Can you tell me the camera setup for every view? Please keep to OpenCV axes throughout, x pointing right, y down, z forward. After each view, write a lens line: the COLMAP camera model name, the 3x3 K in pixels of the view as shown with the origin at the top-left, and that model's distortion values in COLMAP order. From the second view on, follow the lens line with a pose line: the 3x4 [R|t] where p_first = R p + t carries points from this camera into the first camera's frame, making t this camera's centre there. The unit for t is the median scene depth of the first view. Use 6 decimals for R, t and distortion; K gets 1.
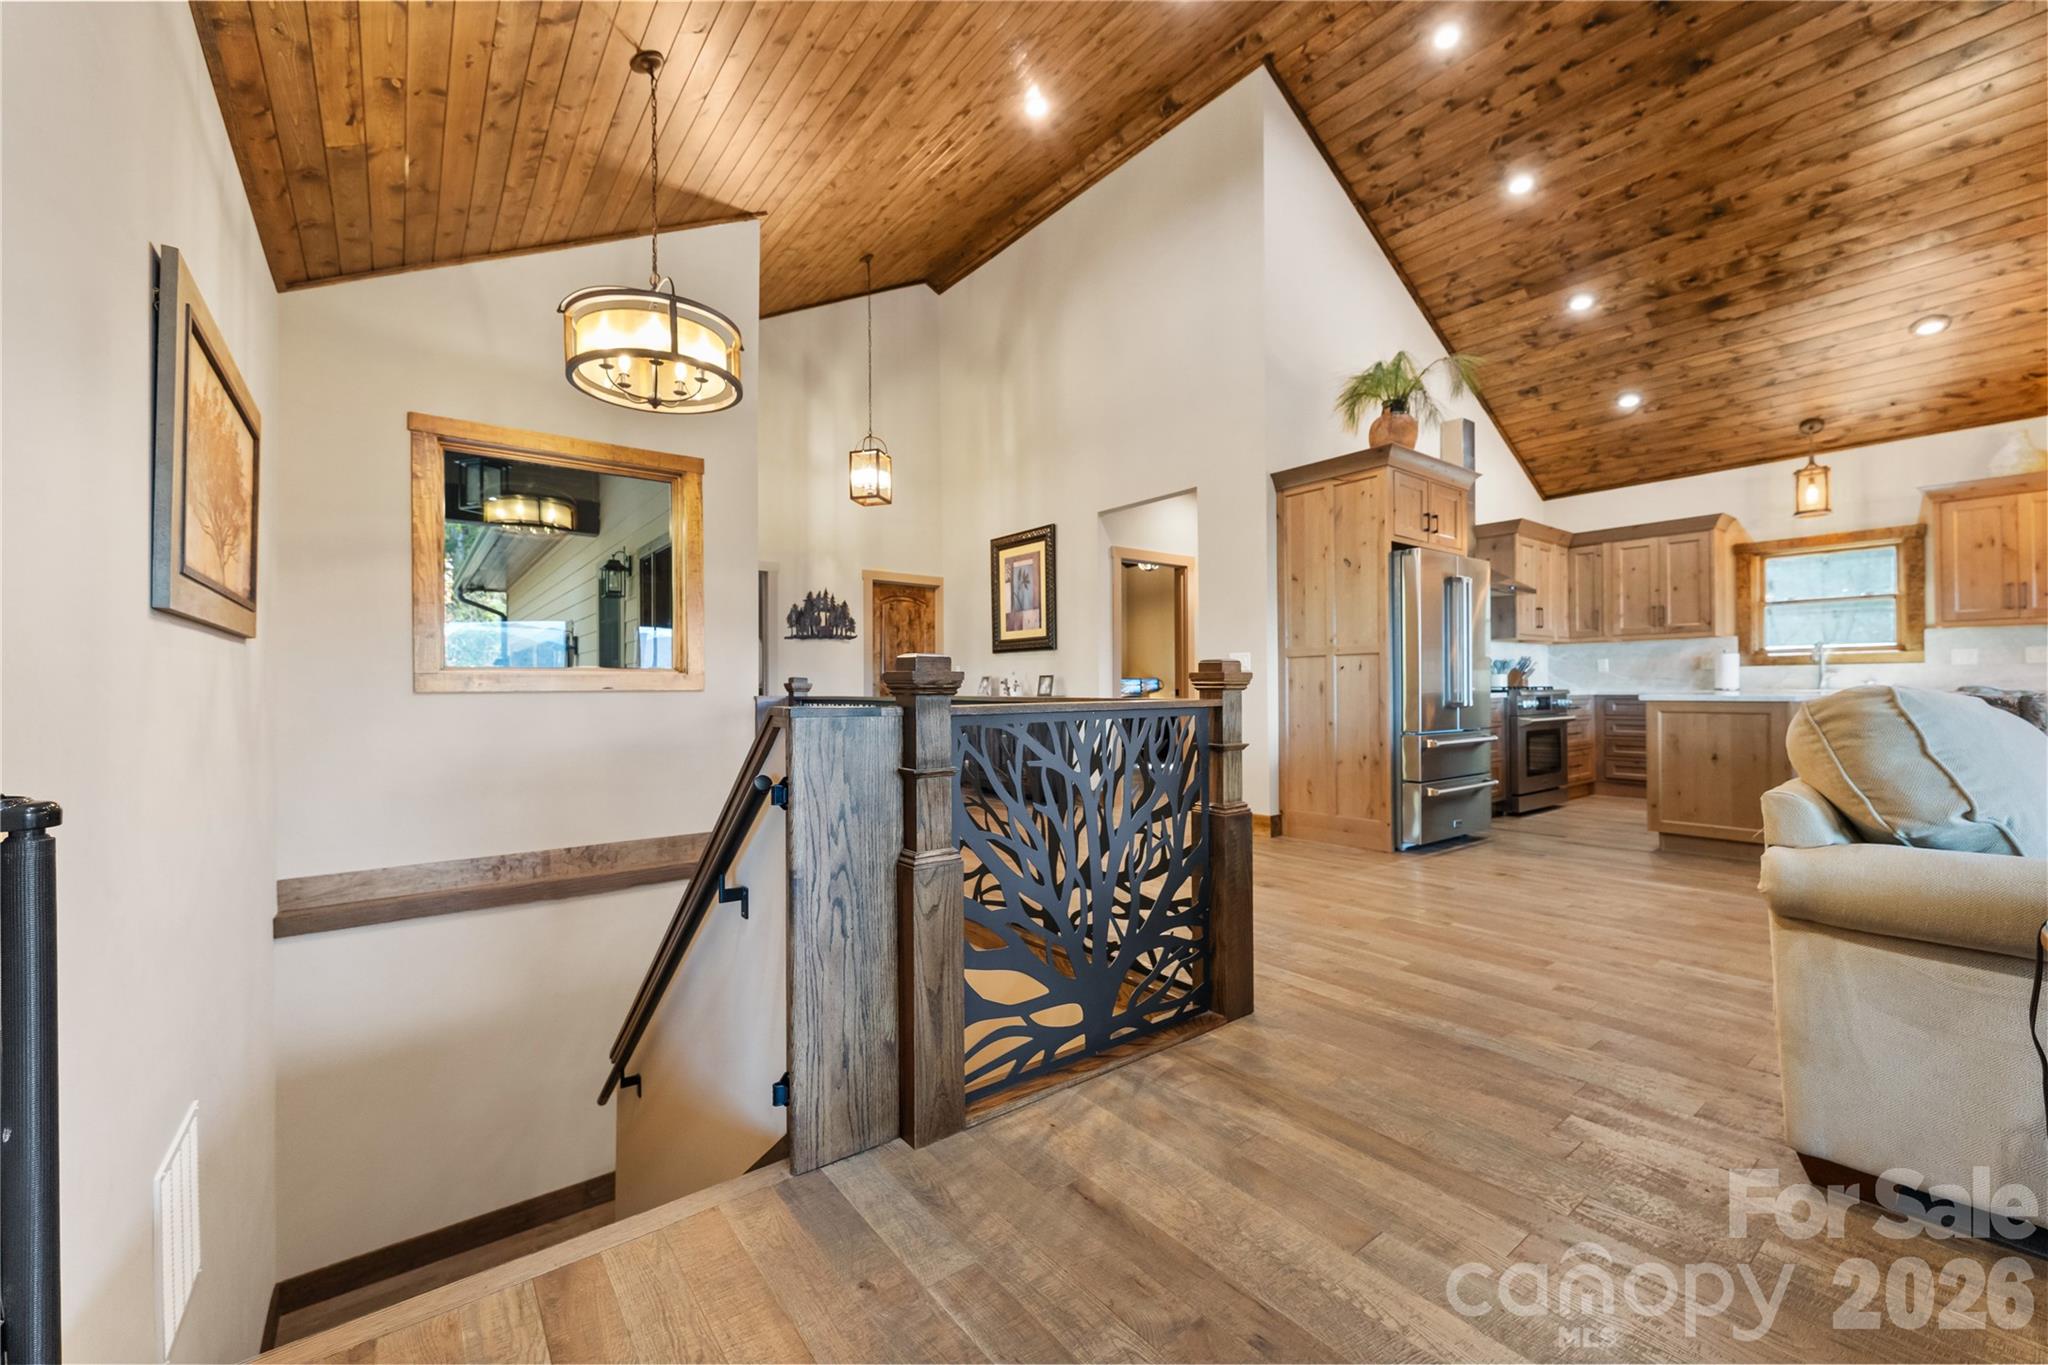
lens RADIAL K [[813.2, 0, 1022.3], [0, 813.2, 688.4], [0, 0, 1]] dist [0.004957, -0.000801]
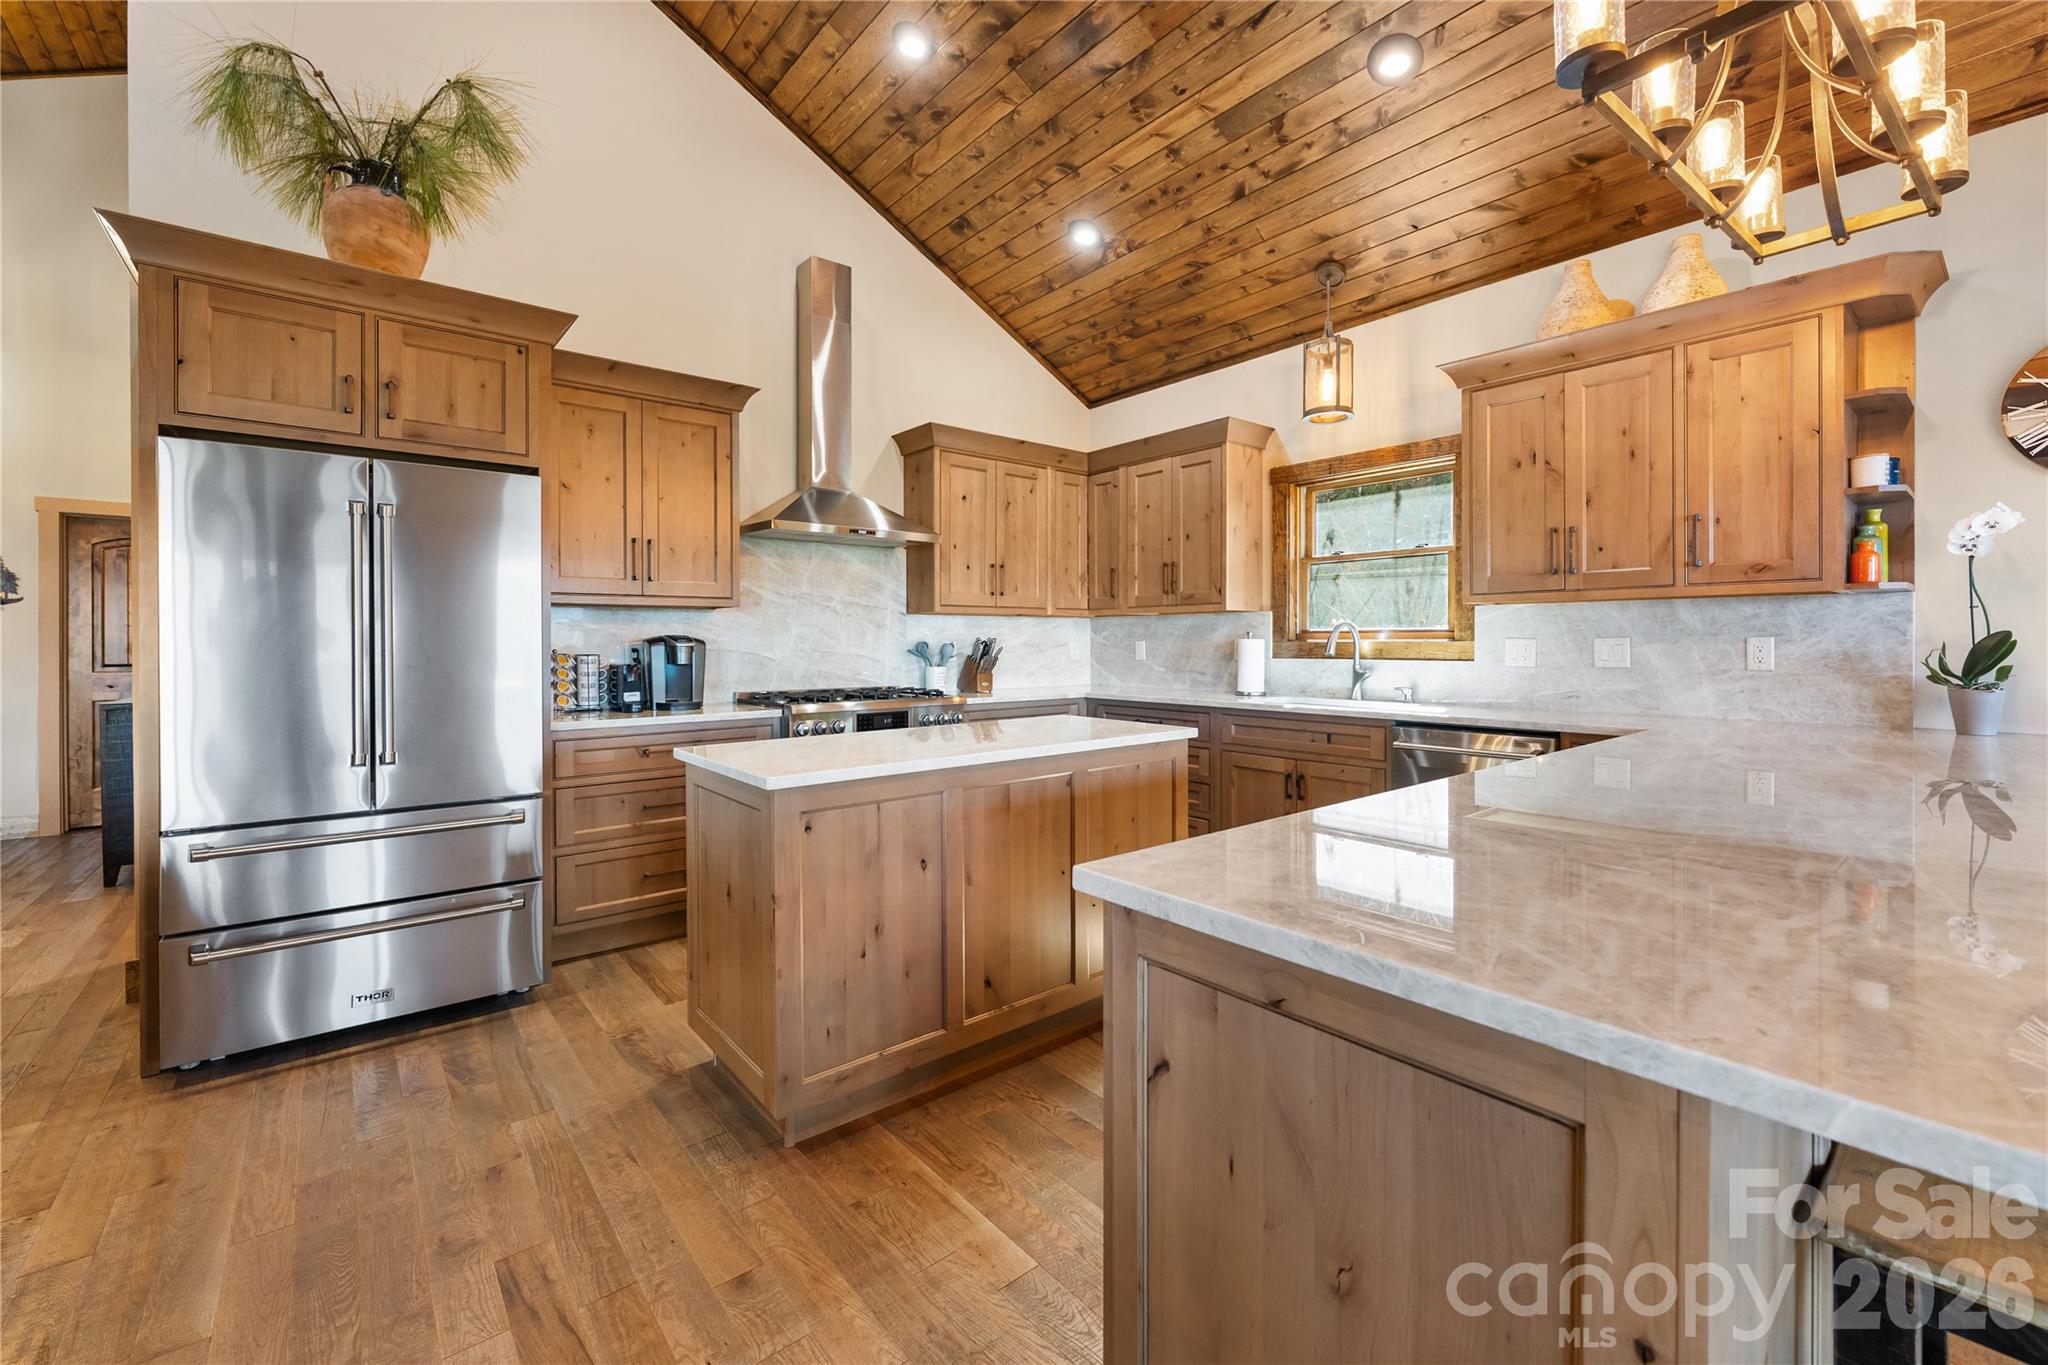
lens RADIAL K [[838.7, 0, 1028.9], [0, 838.7, 645.7], [0, 0, 1]] dist [-0.000076, -0.000147]
pose [[0.999322, 0.004108, 0.036576, 0.713260], [-0.004306, 0.999977, 0.005328, -0.042278], [-0.036553, -0.005481, 0.999317, 0.371913]]
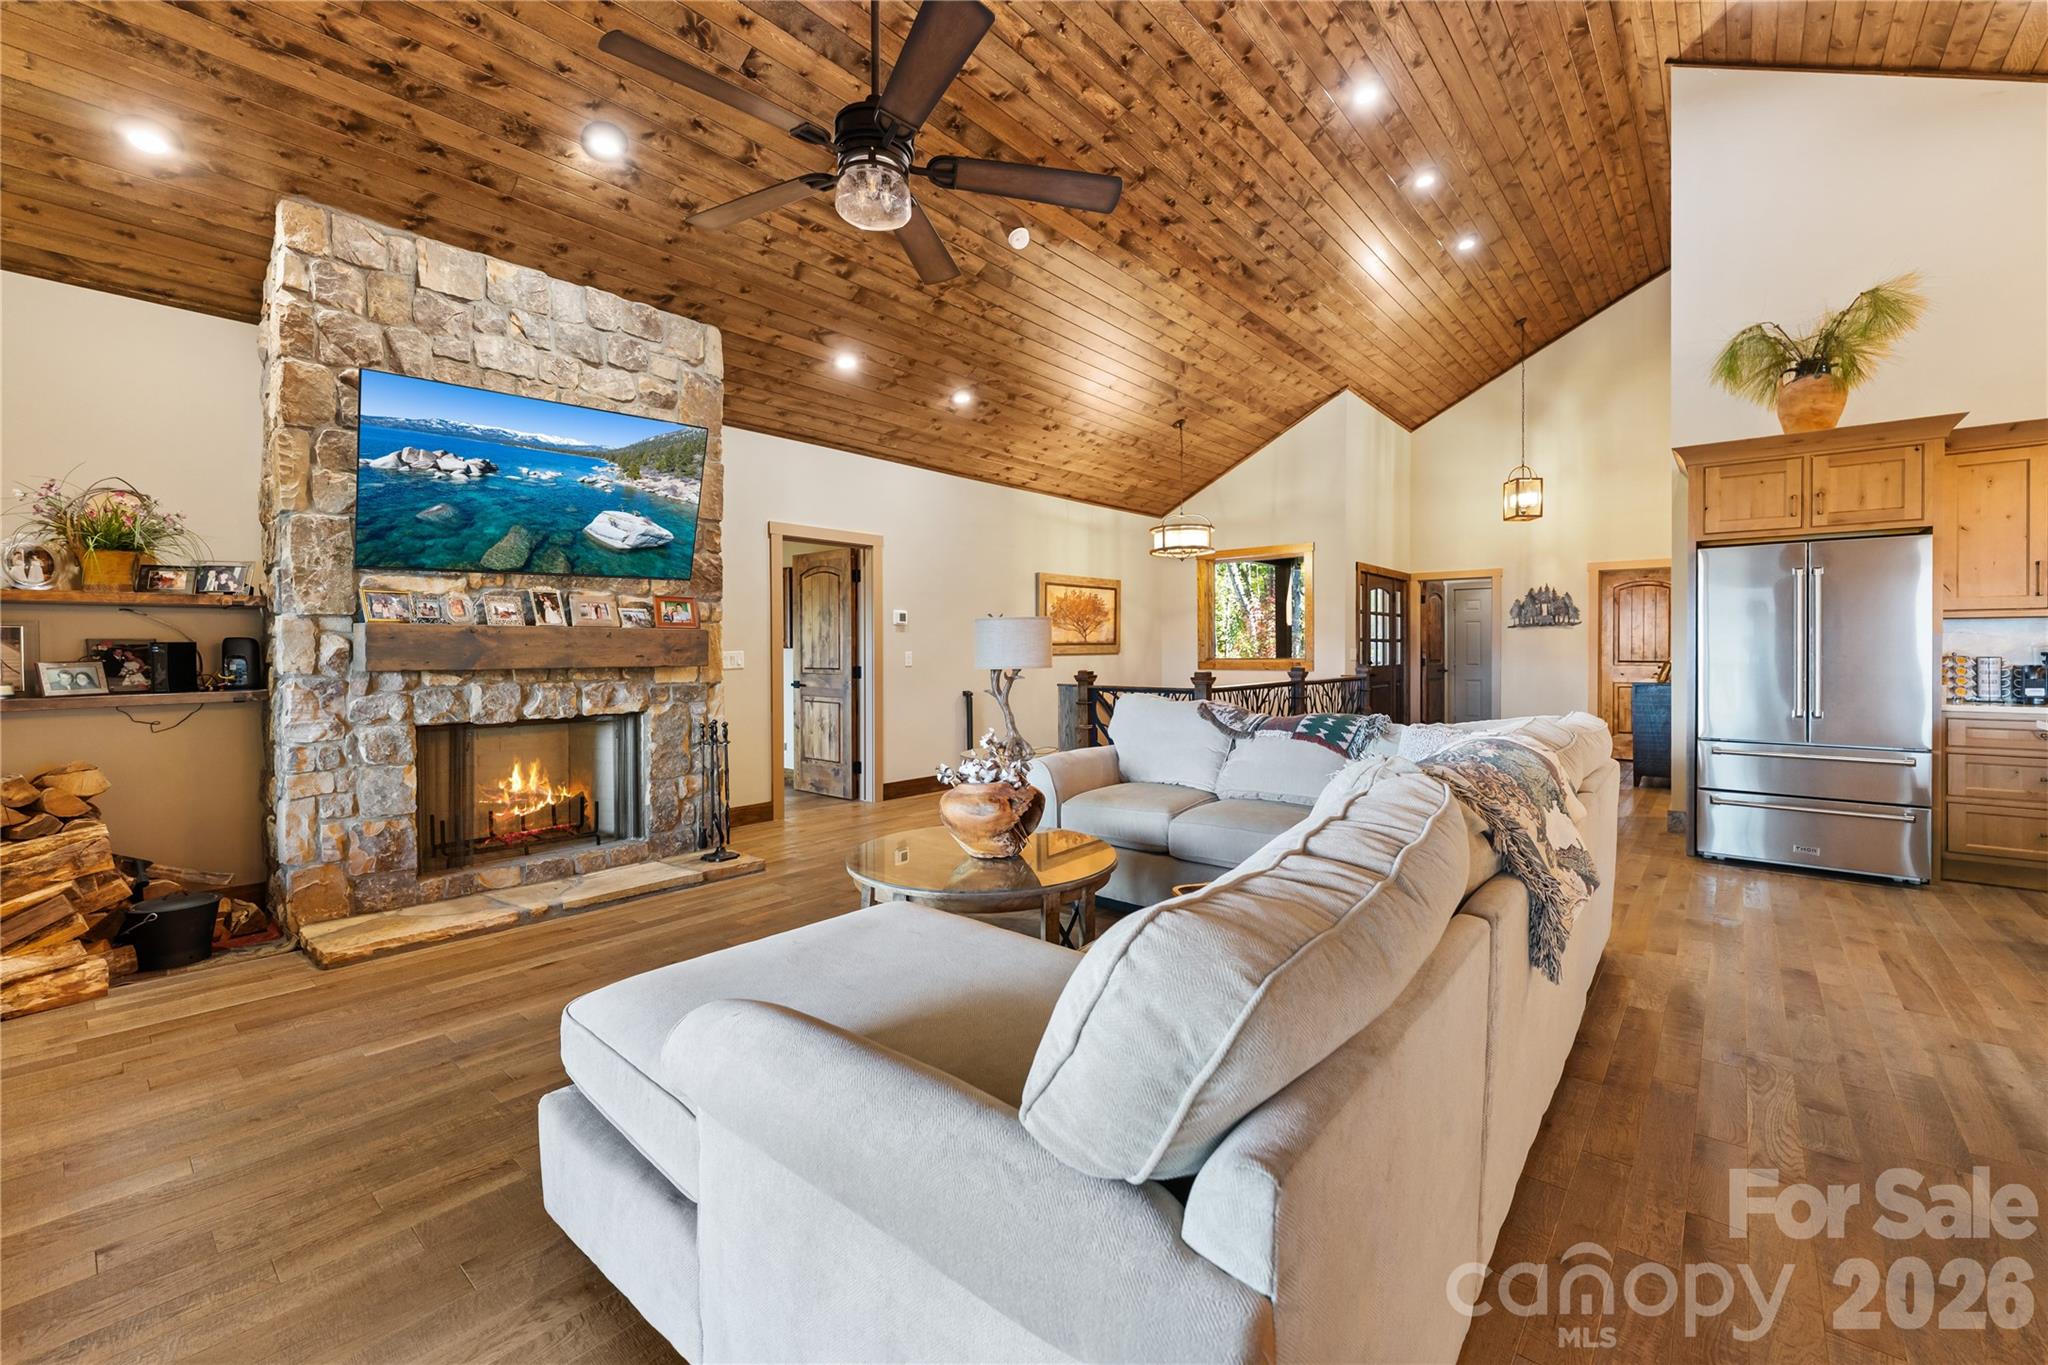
lens RADIAL K [[826.5, 0, 1032.1], [0, 826.5, 652.5], [0, 0, 1]] dist [-0.001213, -0.000203]
pose [[0.205632, 0.010437, -0.978574, 0.952789], [0.001269, 0.999939, 0.010931, -0.044432], [0.978629, -0.003490, 0.205606, 0.012559]]
